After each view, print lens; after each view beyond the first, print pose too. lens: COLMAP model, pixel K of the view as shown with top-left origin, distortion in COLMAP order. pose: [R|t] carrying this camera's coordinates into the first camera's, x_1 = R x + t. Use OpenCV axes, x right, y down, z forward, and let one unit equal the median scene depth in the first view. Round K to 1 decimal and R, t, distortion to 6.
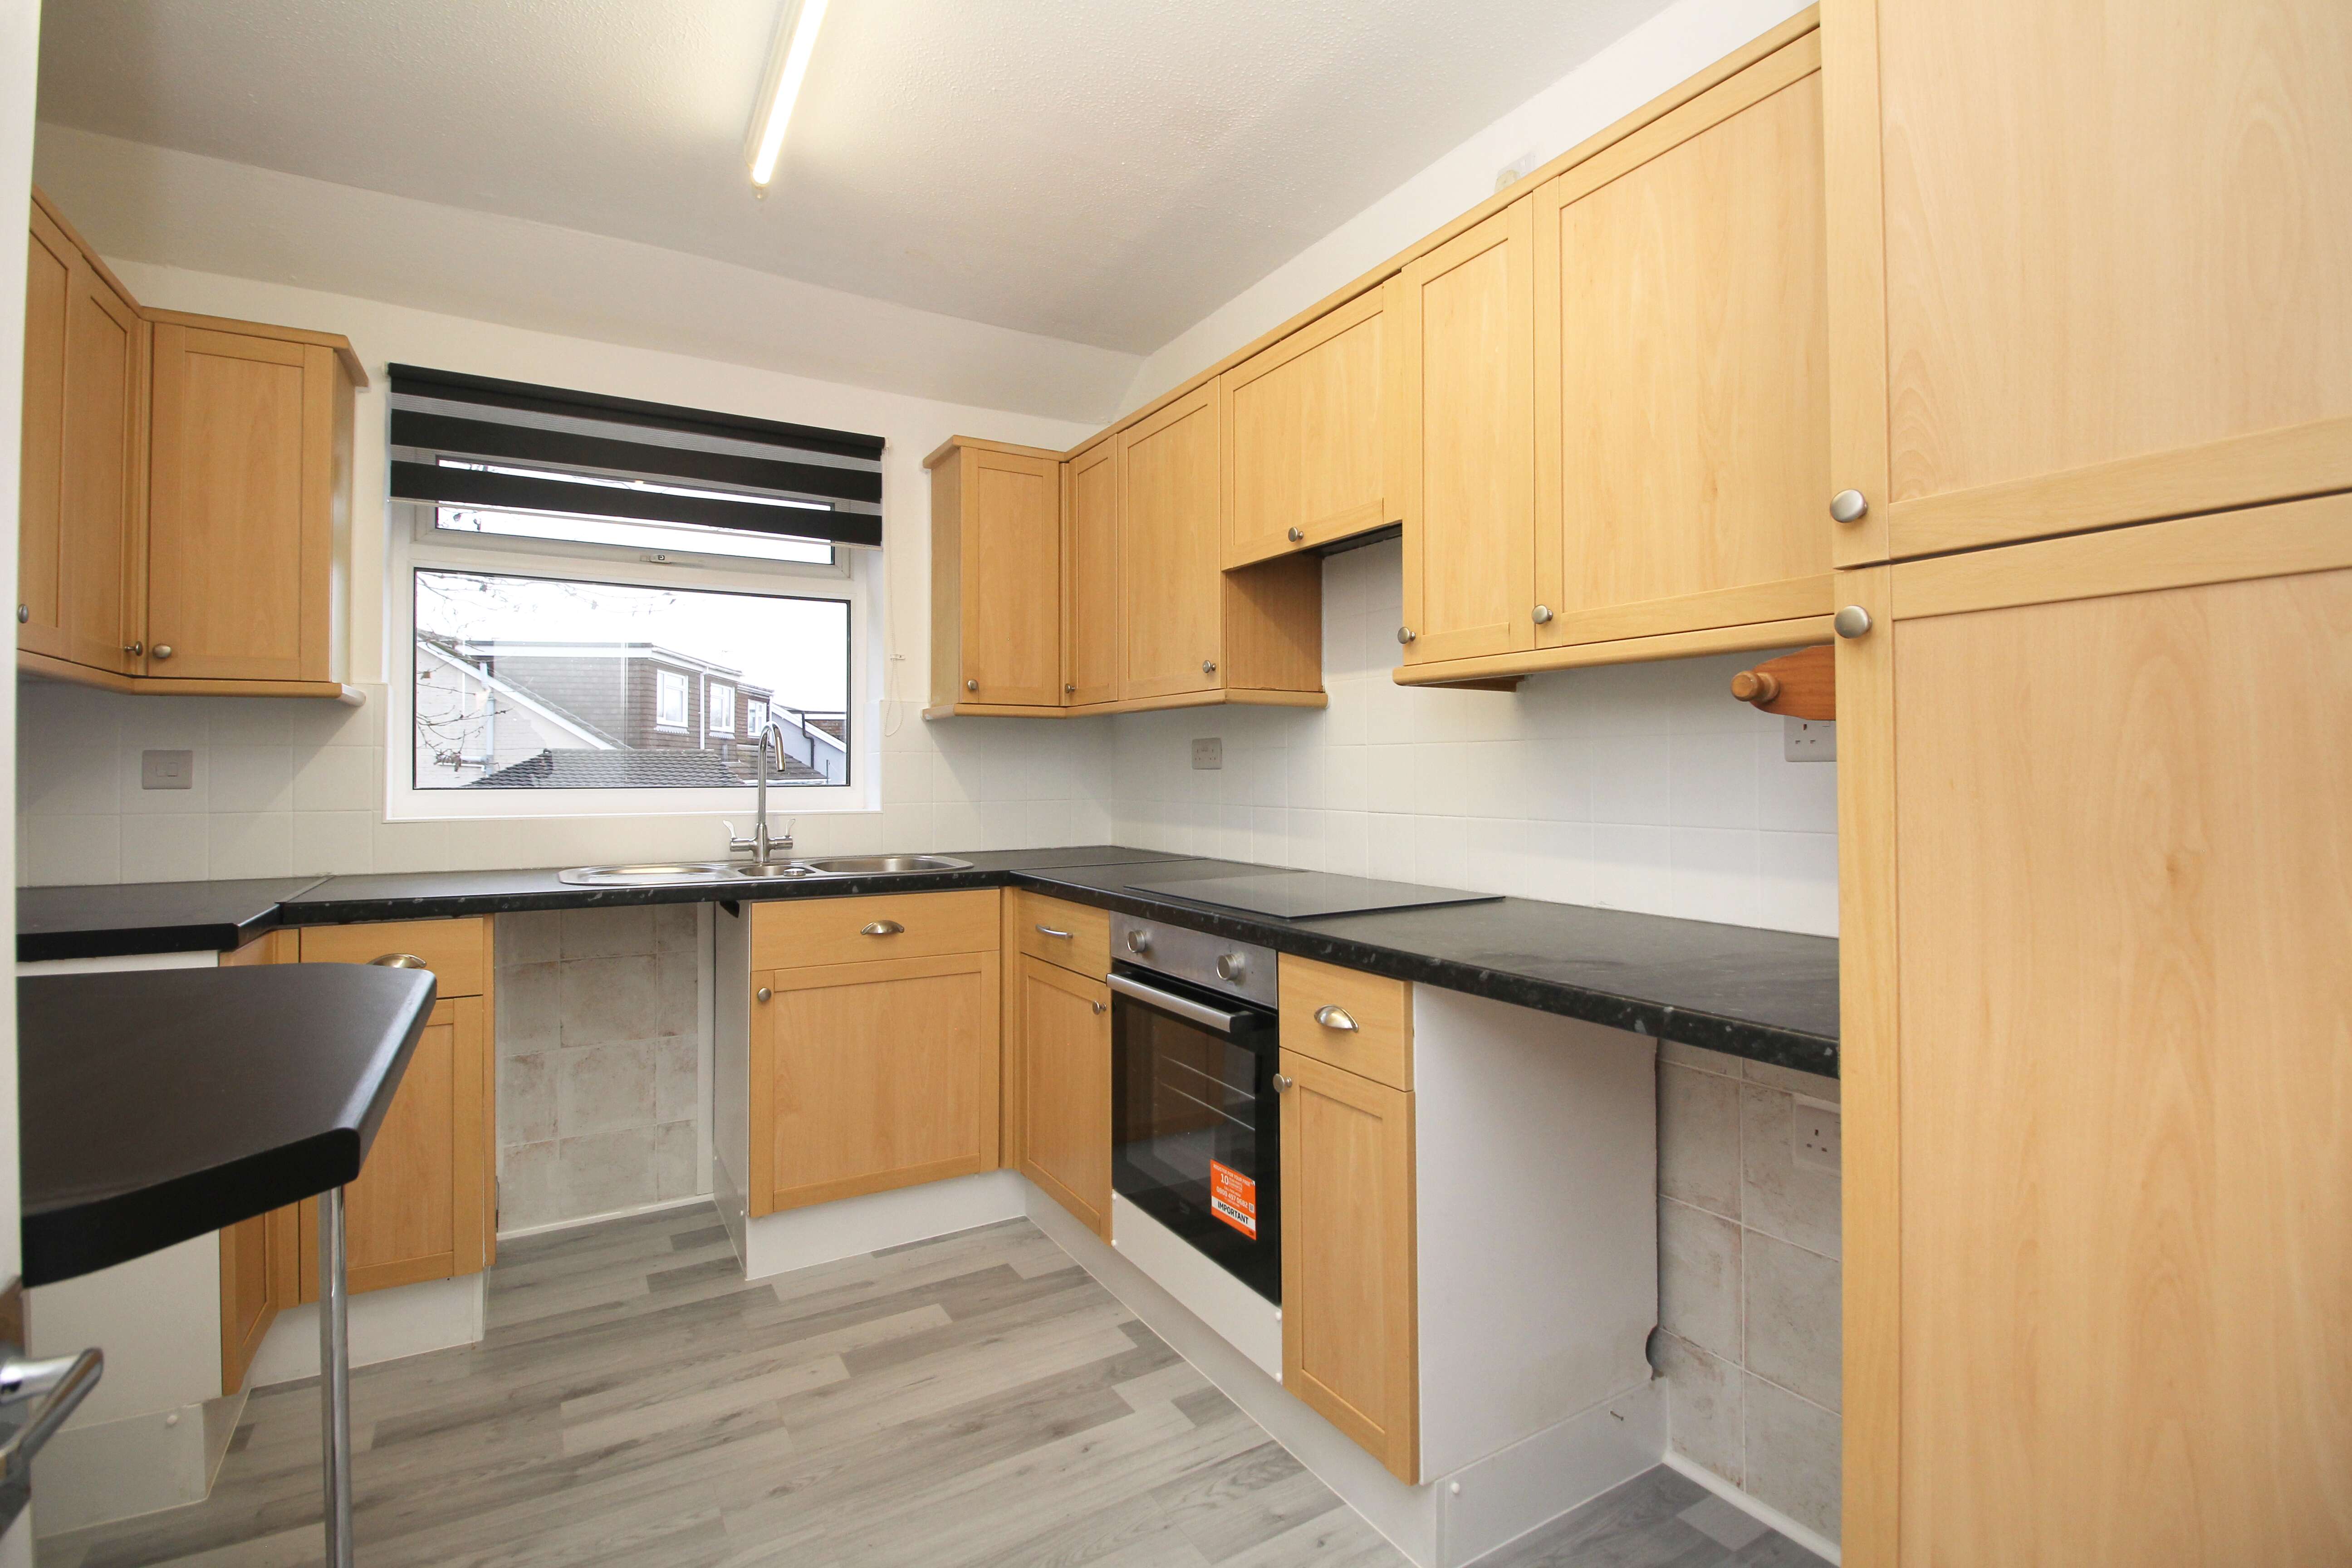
lens RADIAL K [[1077.4, 0, 1173.5], [0, 1077.4, 759.7], [0, 0, 1]] dist [-0.002119, -0.011881]
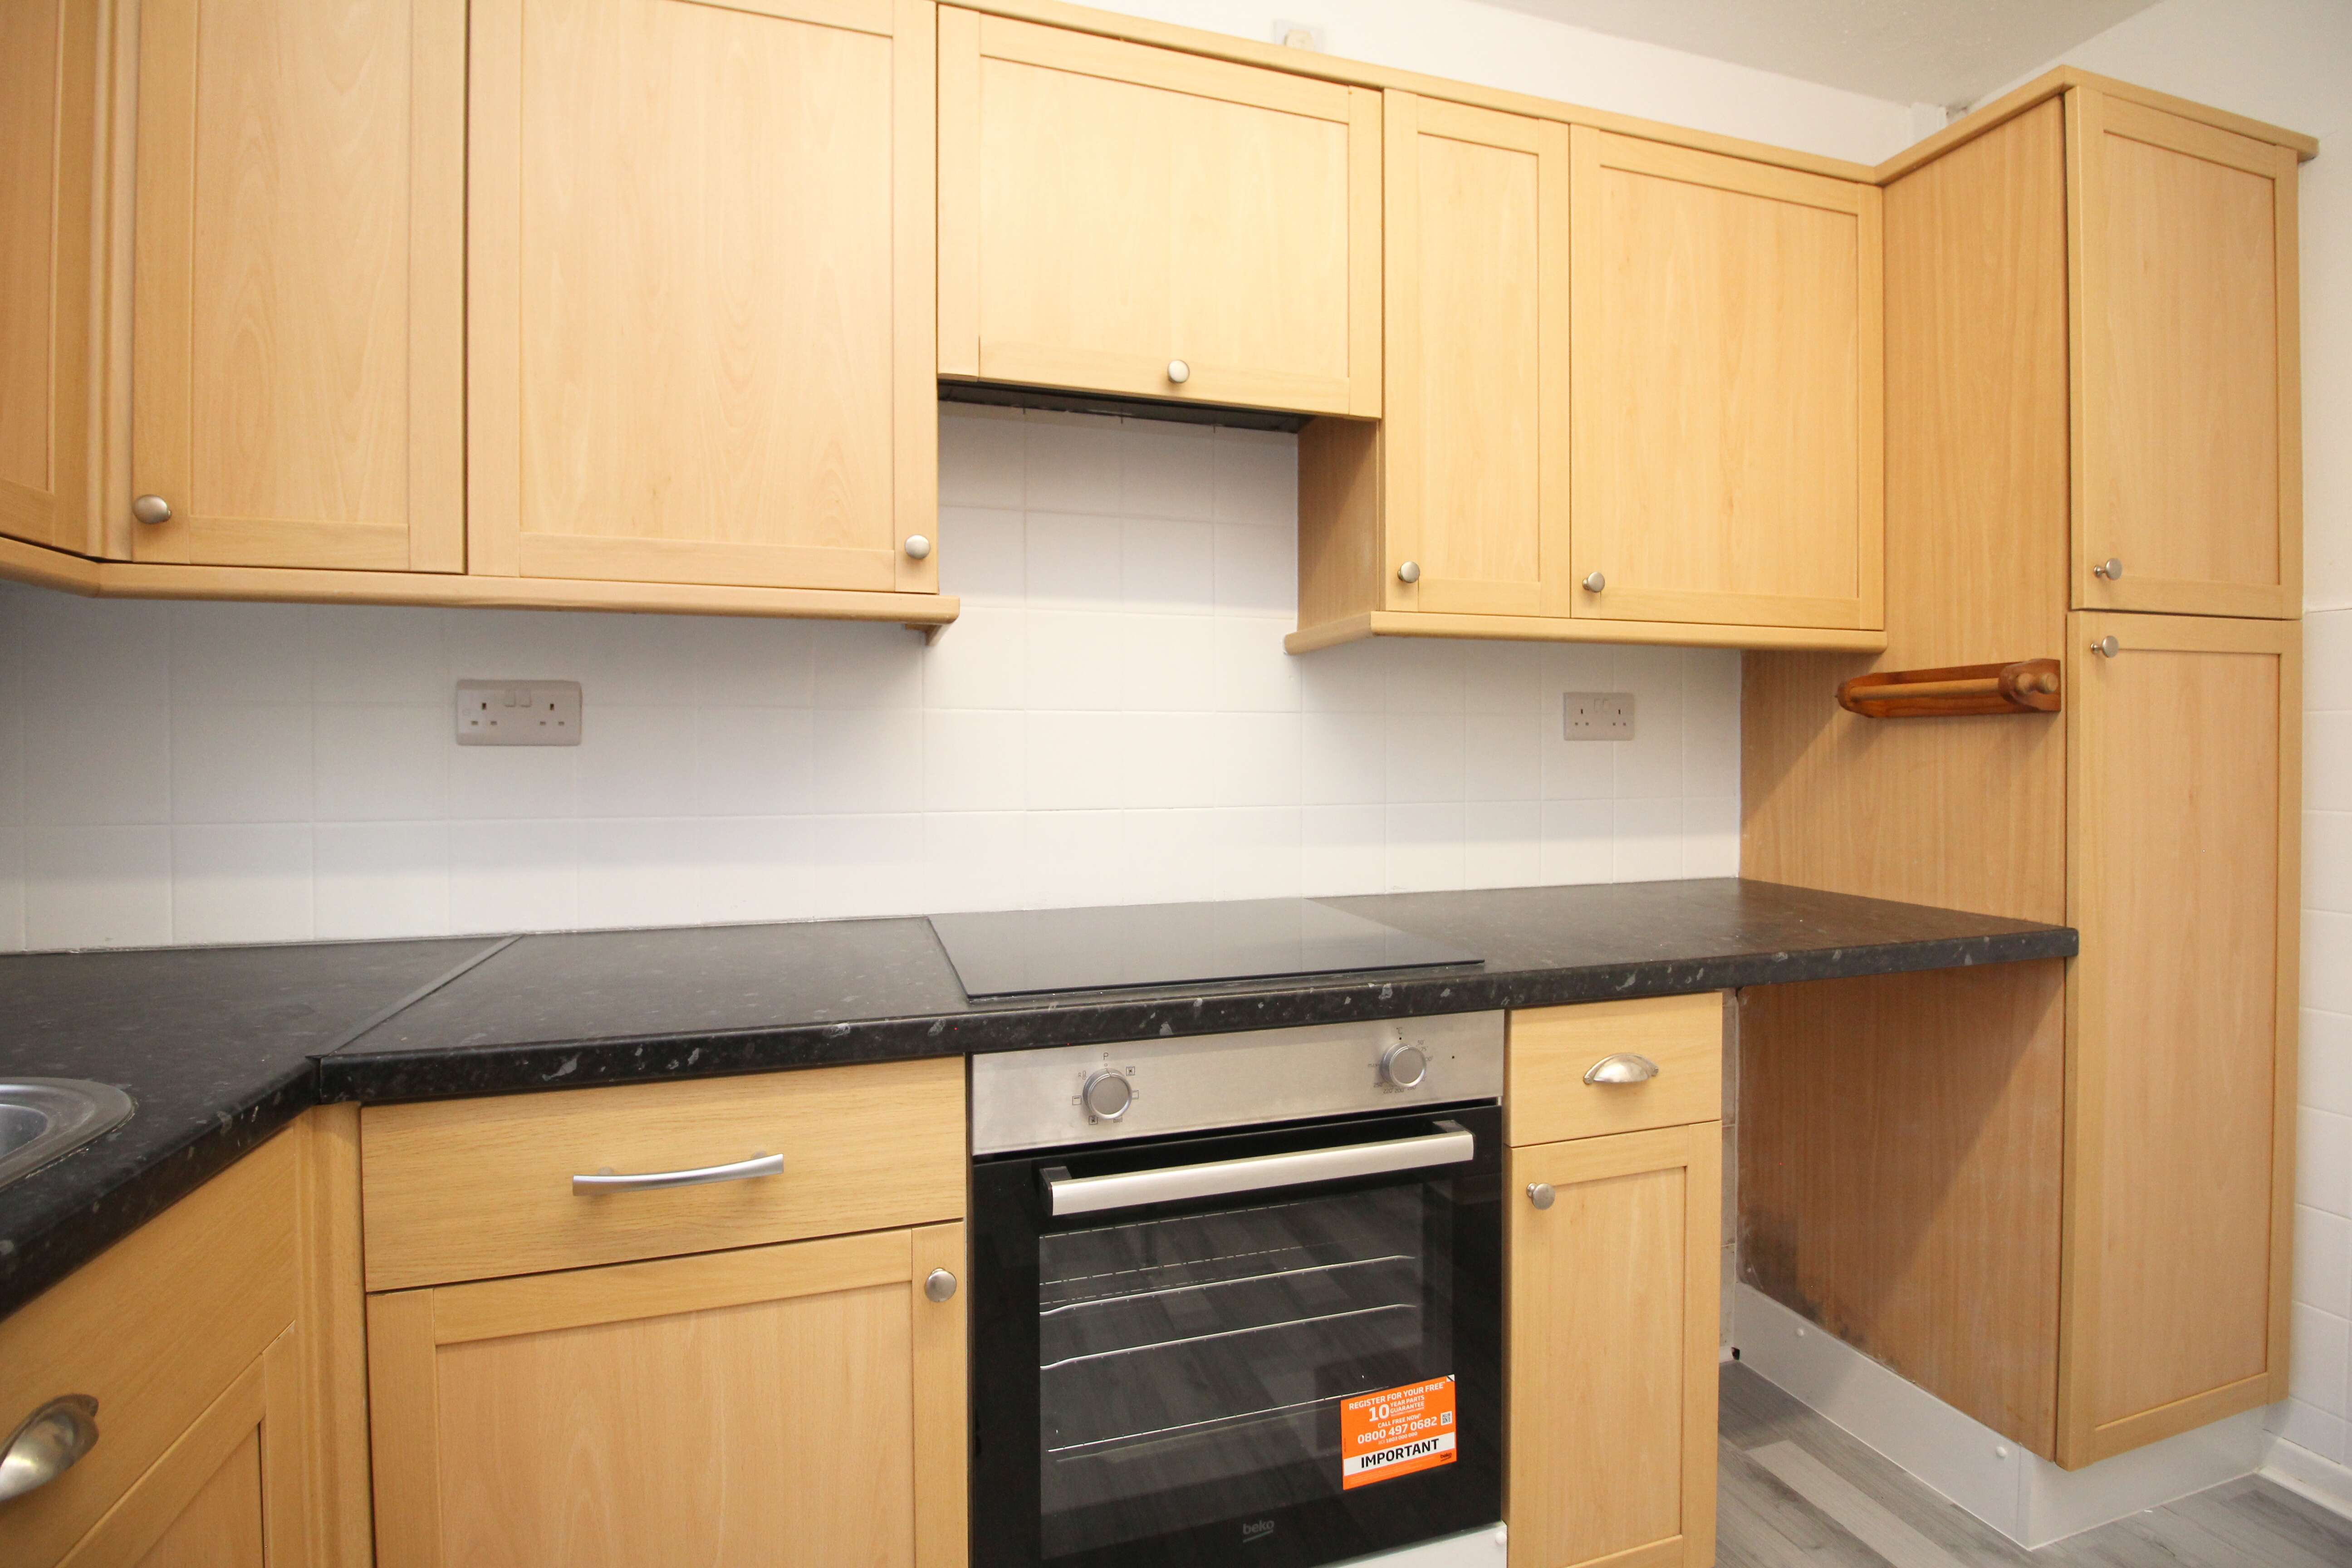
lens RADIAL K [[1077.4, 0, 1173.5], [0, 1077.4, 759.7], [0, 0, 1]] dist [-0.002119, -0.011881]
pose [[0.235323, -0.005872, 0.971899, -0.604151], [-0.006885, 0.999947, 0.007708, 0.014968], [-0.971893, -0.008505, 0.235270, 1.027621]]
